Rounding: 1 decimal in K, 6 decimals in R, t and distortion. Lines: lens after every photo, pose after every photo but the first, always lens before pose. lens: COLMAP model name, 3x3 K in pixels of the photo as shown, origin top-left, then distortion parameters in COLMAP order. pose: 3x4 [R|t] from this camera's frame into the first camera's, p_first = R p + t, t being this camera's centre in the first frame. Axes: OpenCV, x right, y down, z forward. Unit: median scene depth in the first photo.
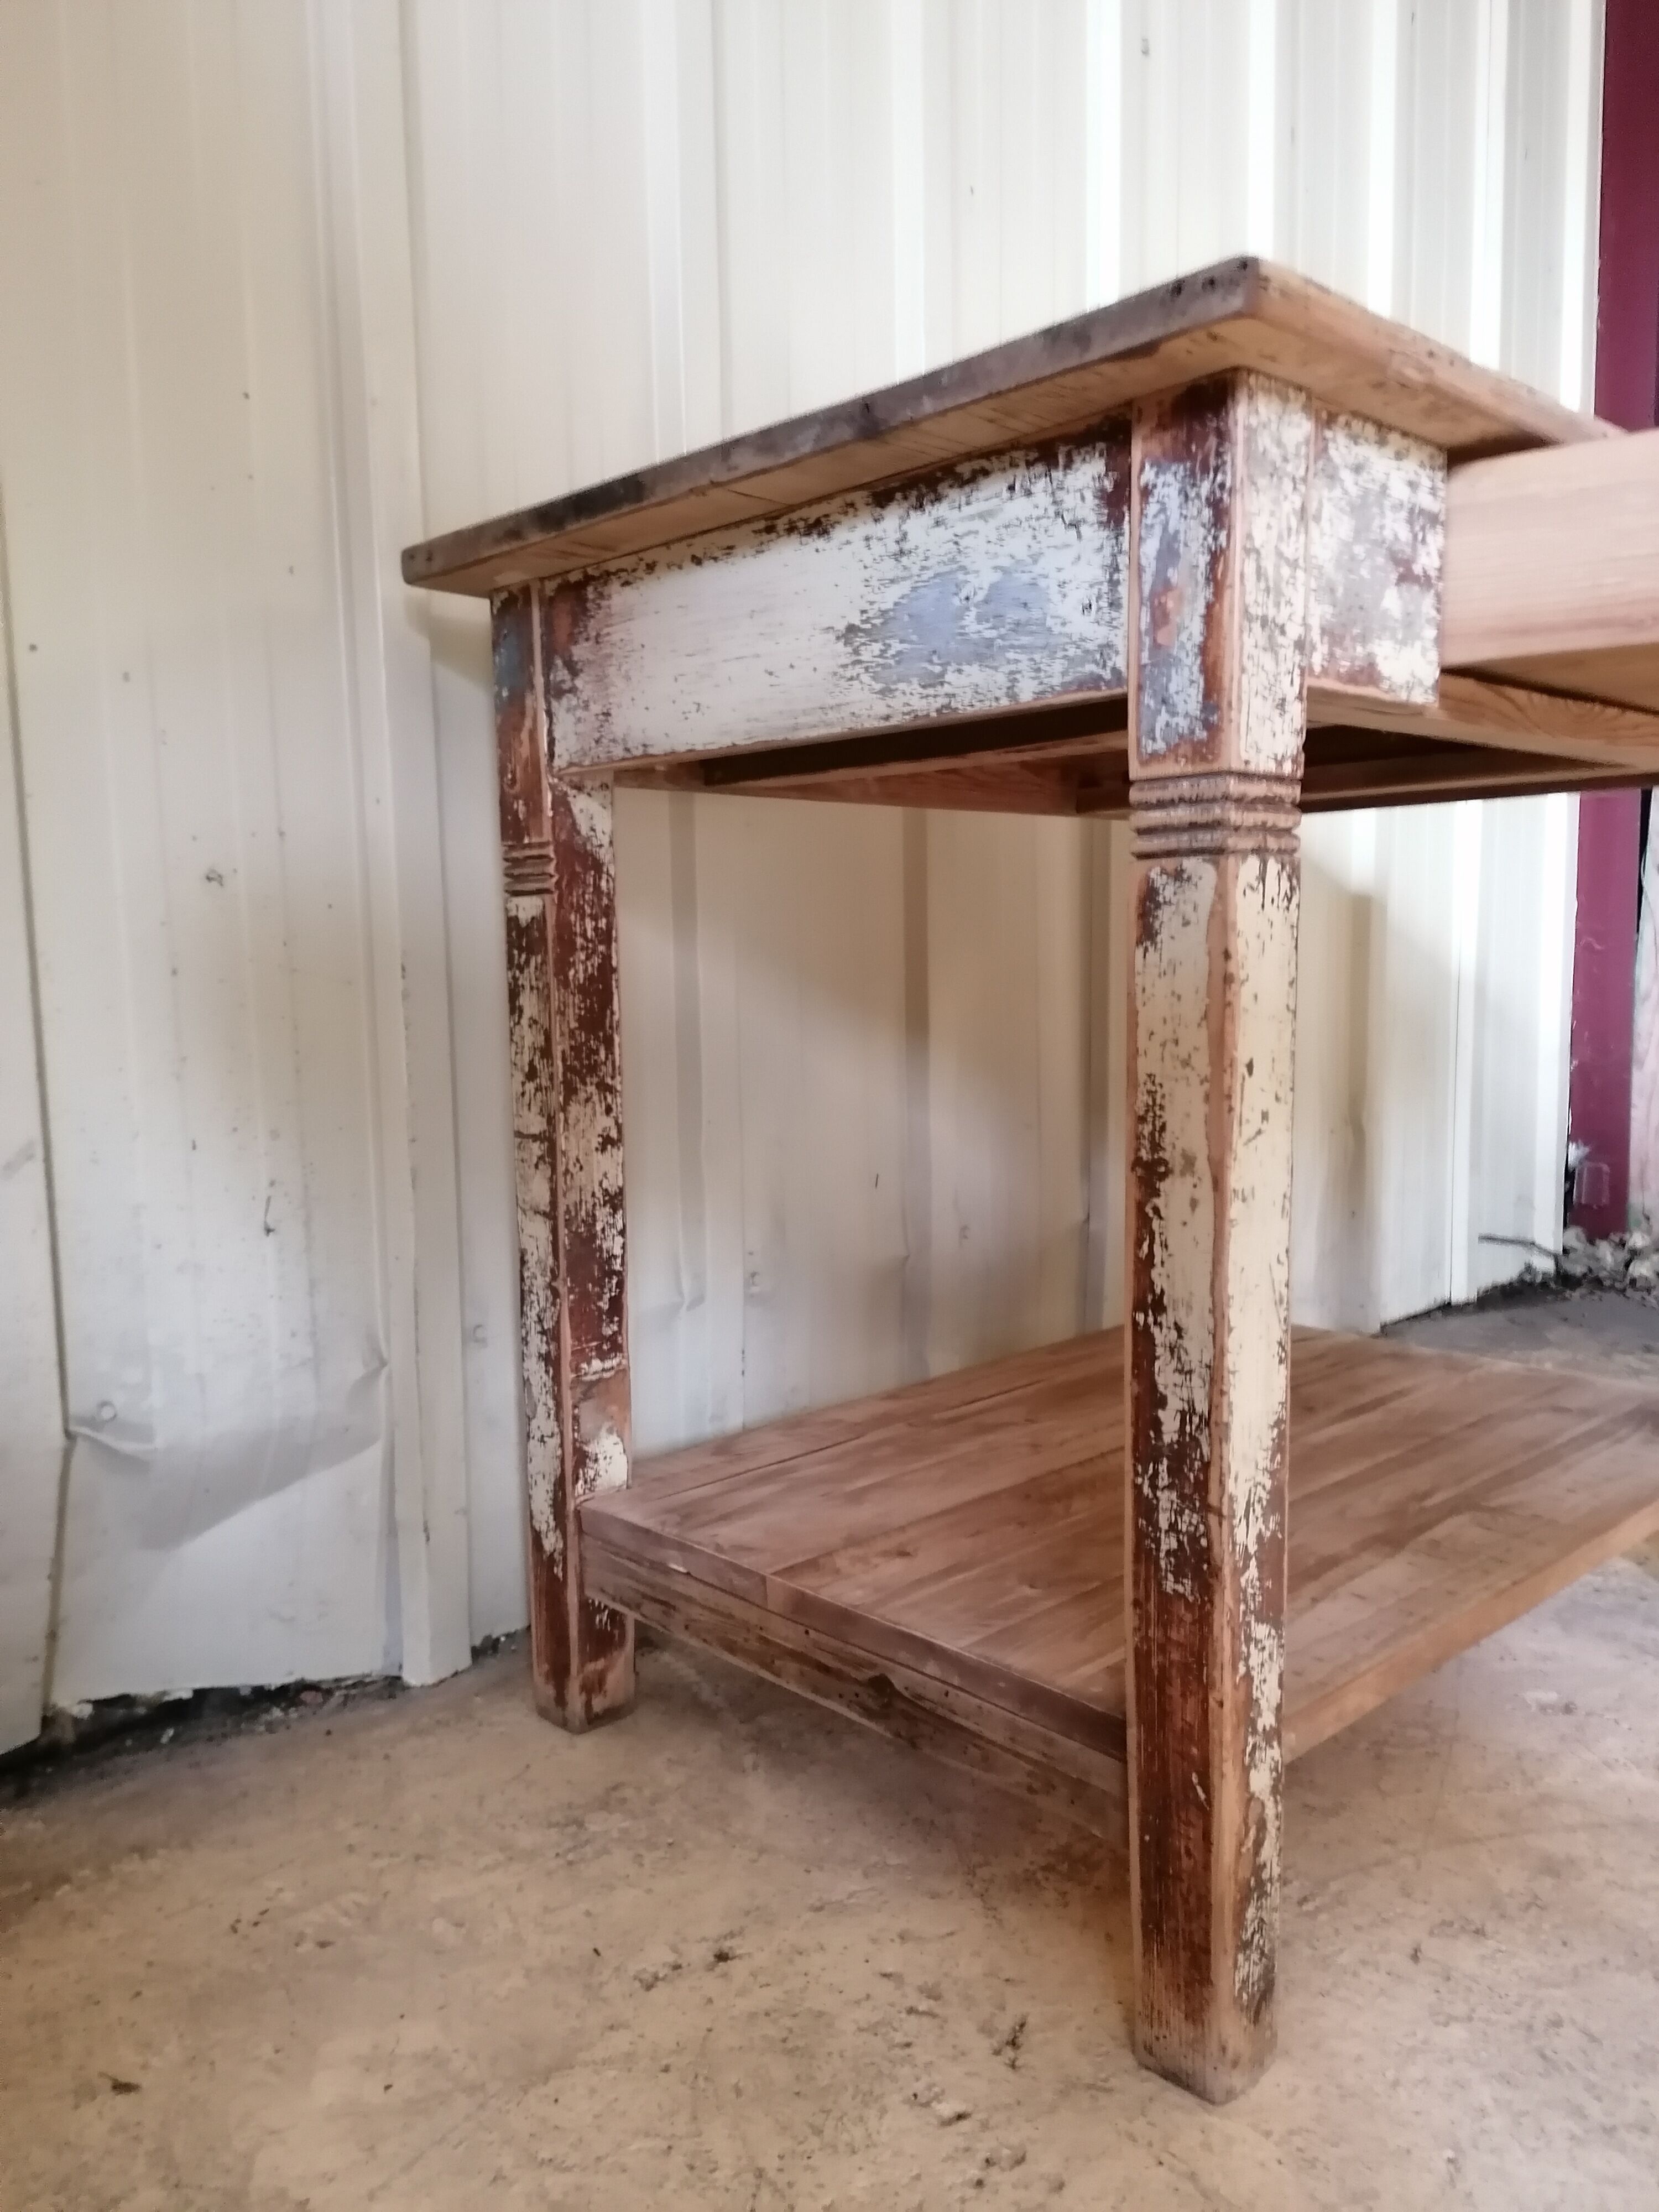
lens RADIAL K [[1661.4, 0, 842.8], [0, 1661.4, 1105.0], [0, 0, 1]] dist [0.107145, -0.140195]
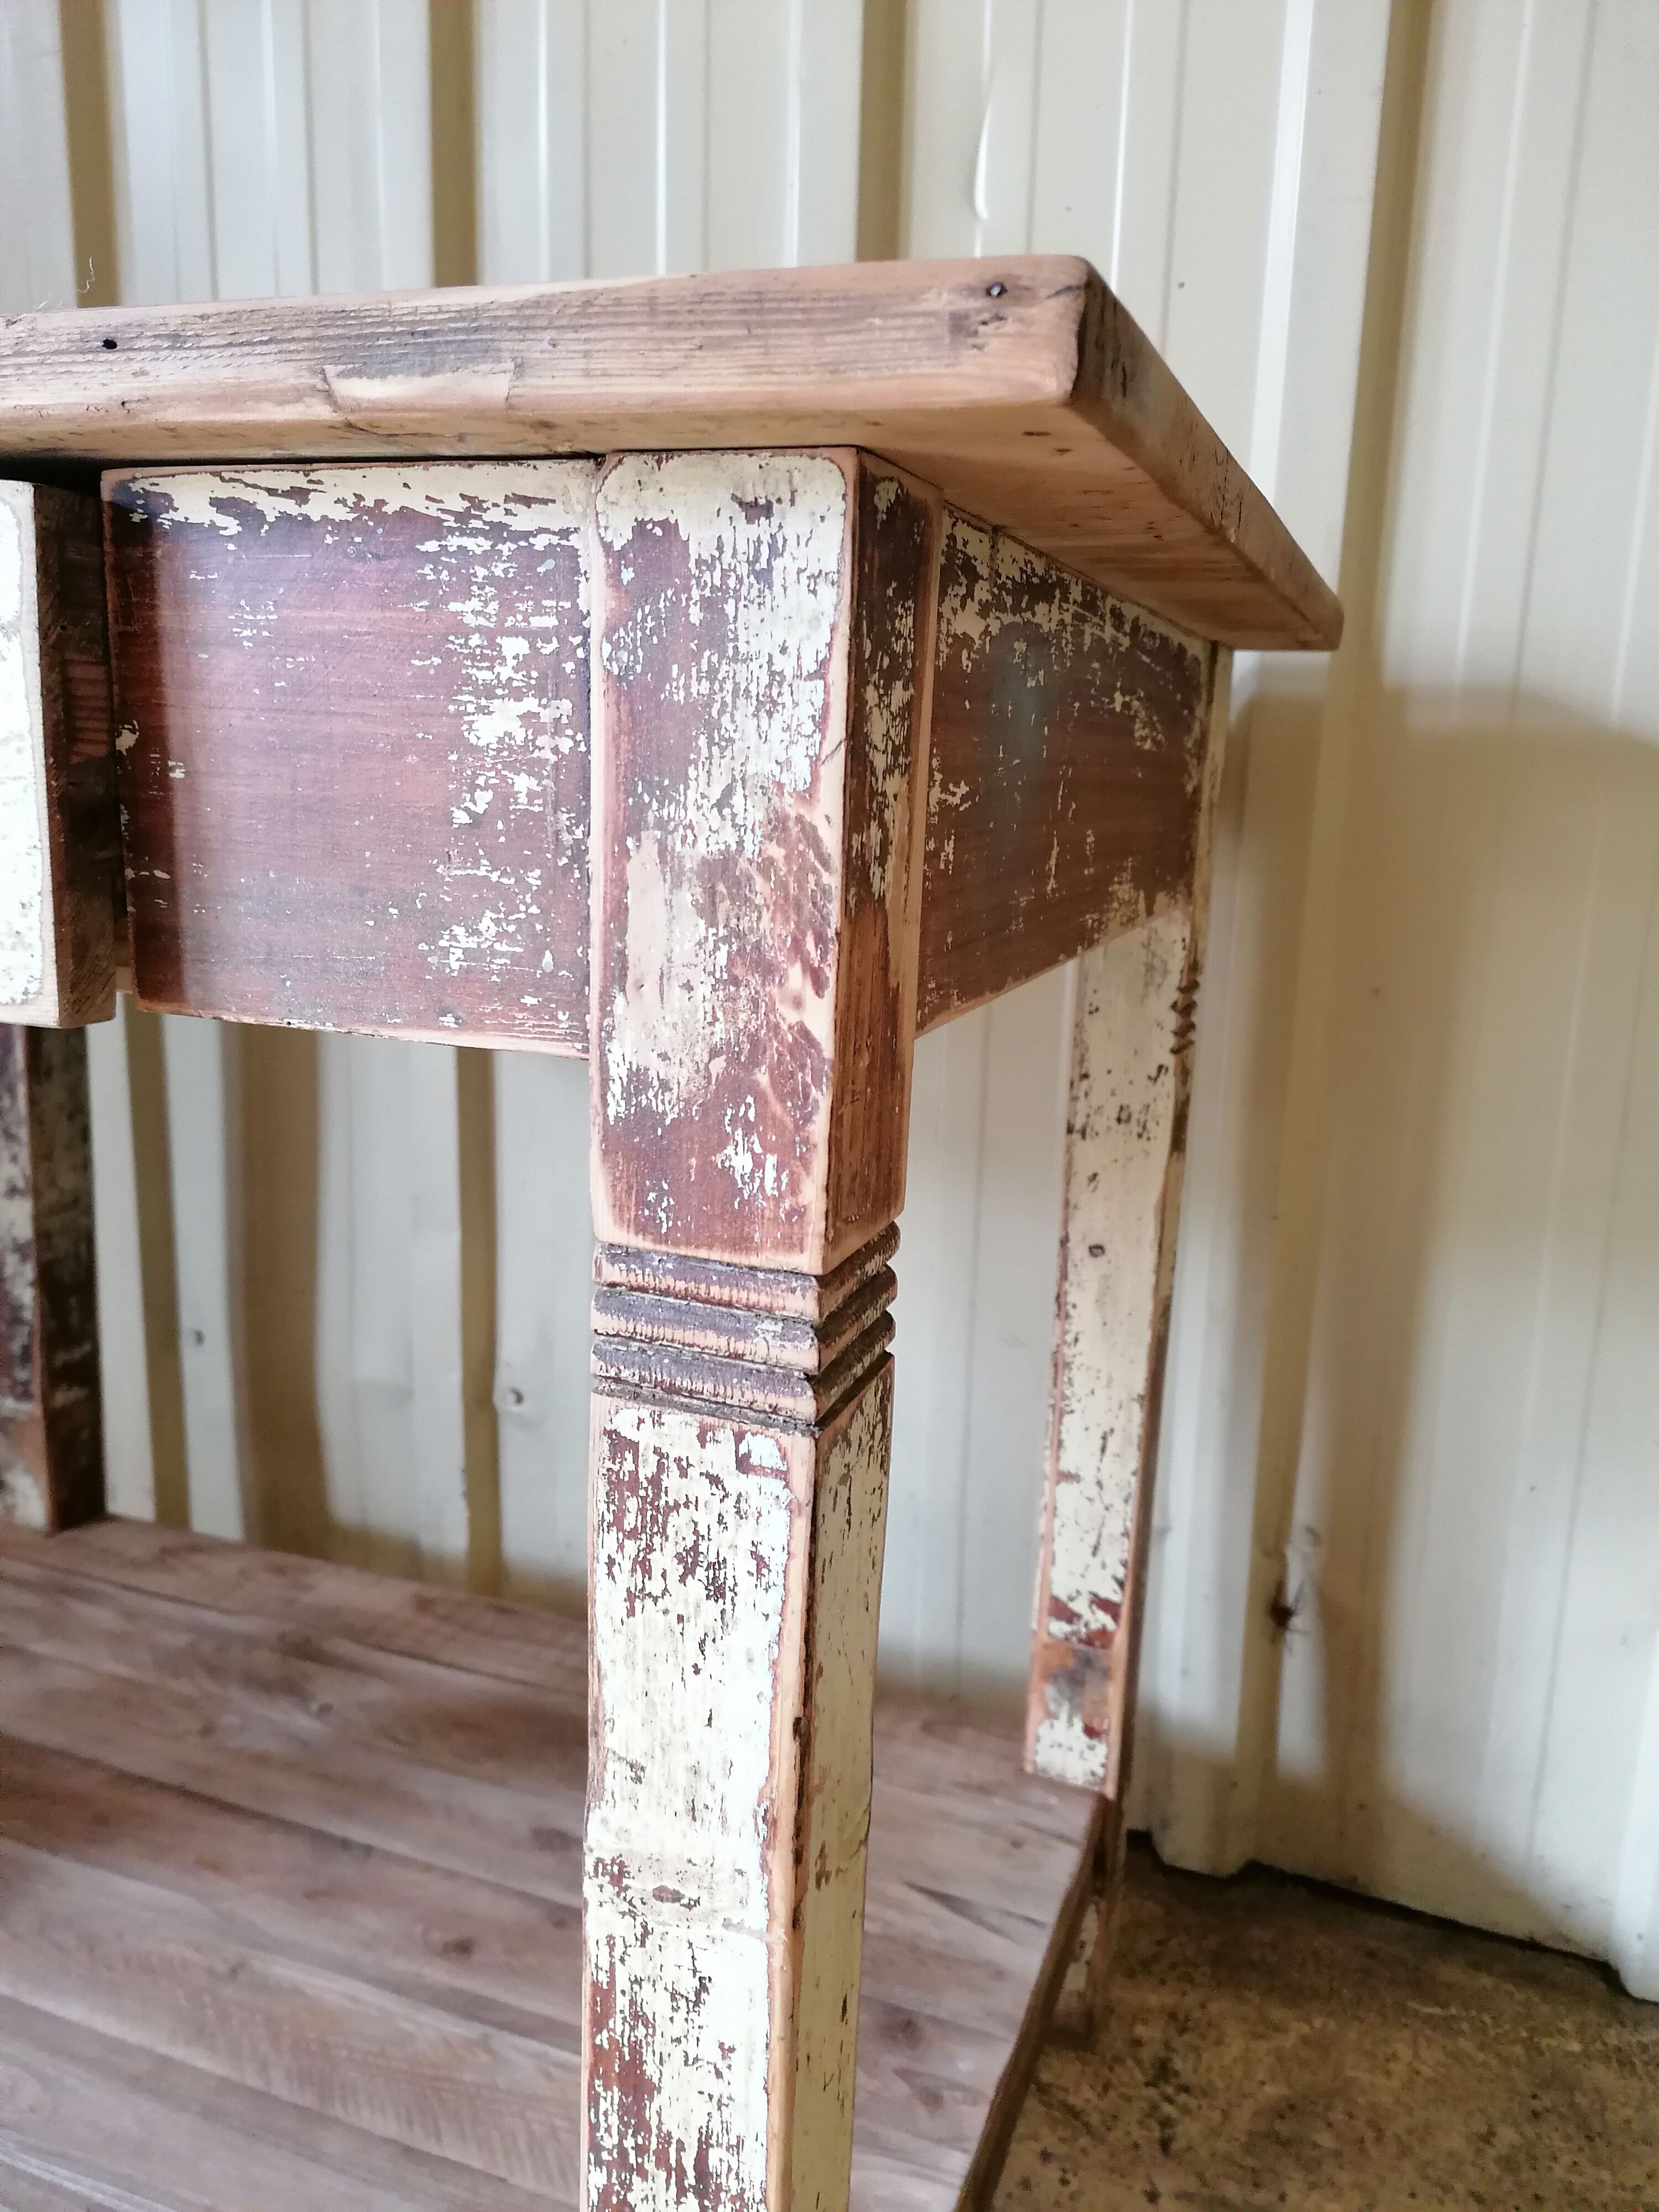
lens RADIAL K [[1661.4, 0, 845.0], [0, 1661.4, 1100.9], [0, 0, 1]] dist [0.107145, -0.140195]
pose [[0.437719, 0.218444, -0.872172, 1.124494], [-0.137173, 0.974906, 0.175331, -0.327744], [0.888586, 0.042893, 0.456699, 1.196017]]
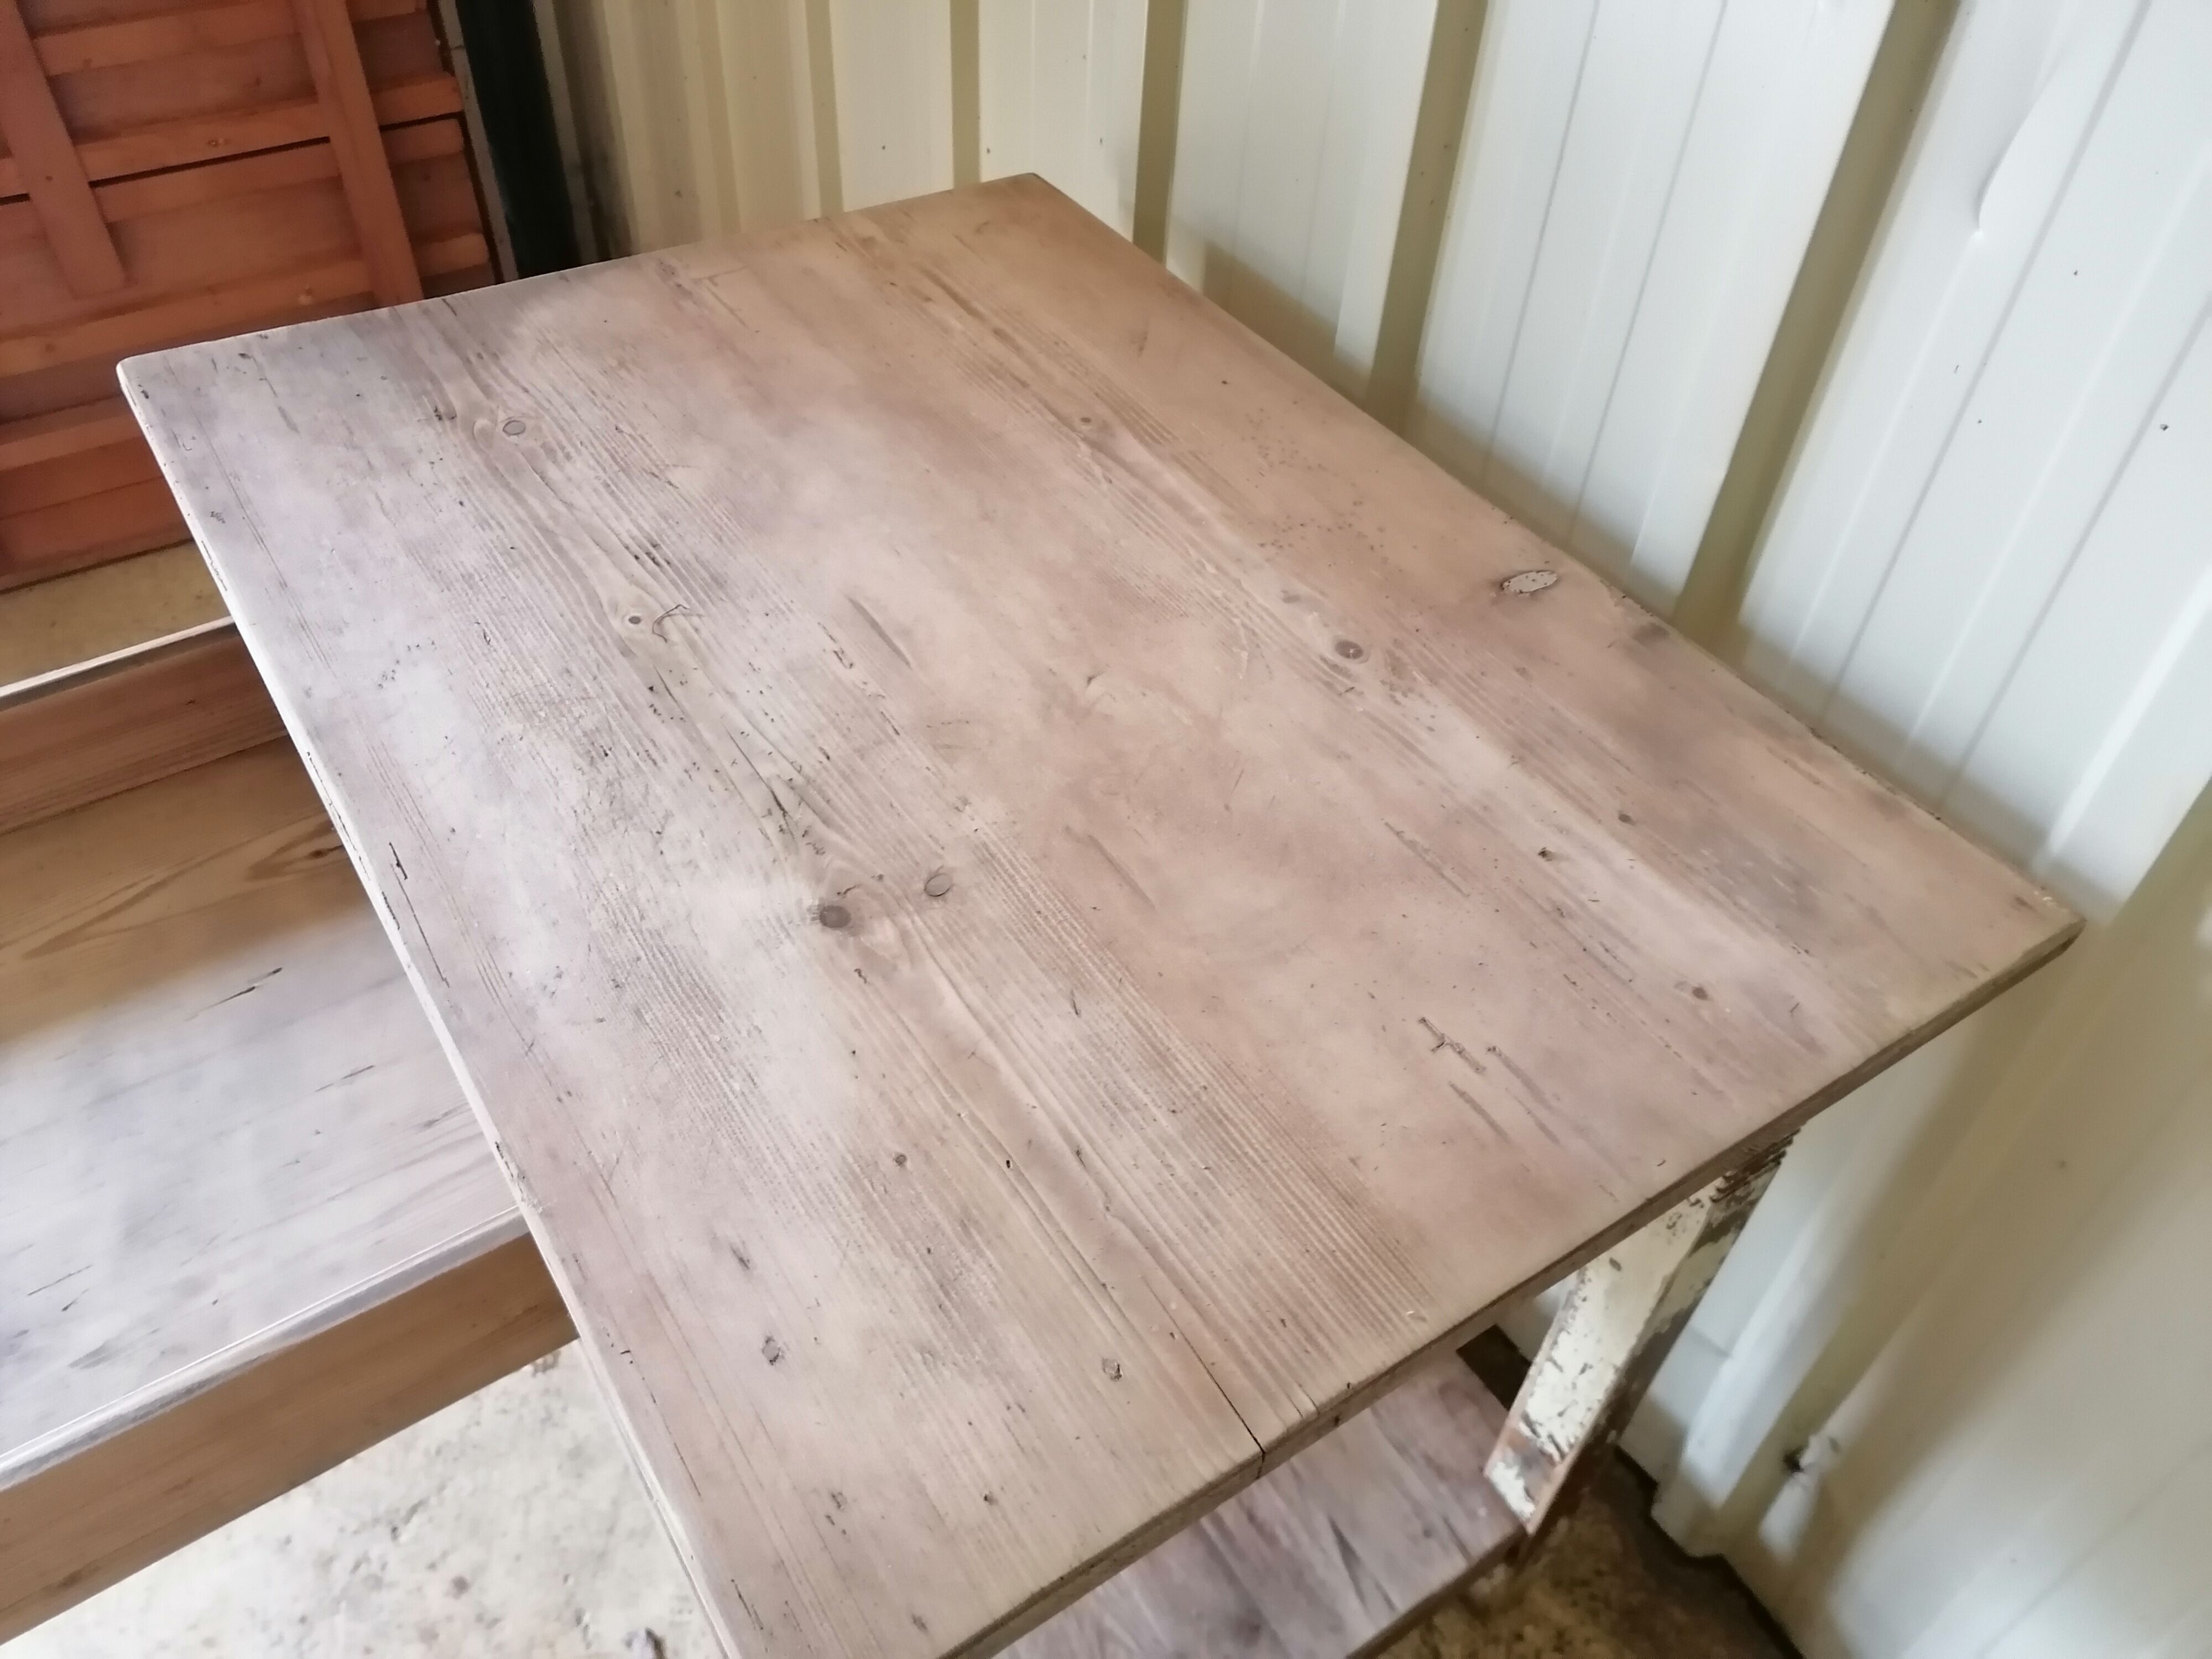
lens RADIAL K [[1661.4, 0, 1090.4], [0, 1661.4, 817.5], [0, 0, 1]] dist [0.107145, -0.140195]
pose [[-0.187184, 0.683203, -0.705830, 1.010316], [-0.148535, 0.690583, 0.707836, -1.004105], [0.971030, 0.237336, -0.027786, 1.392001]]
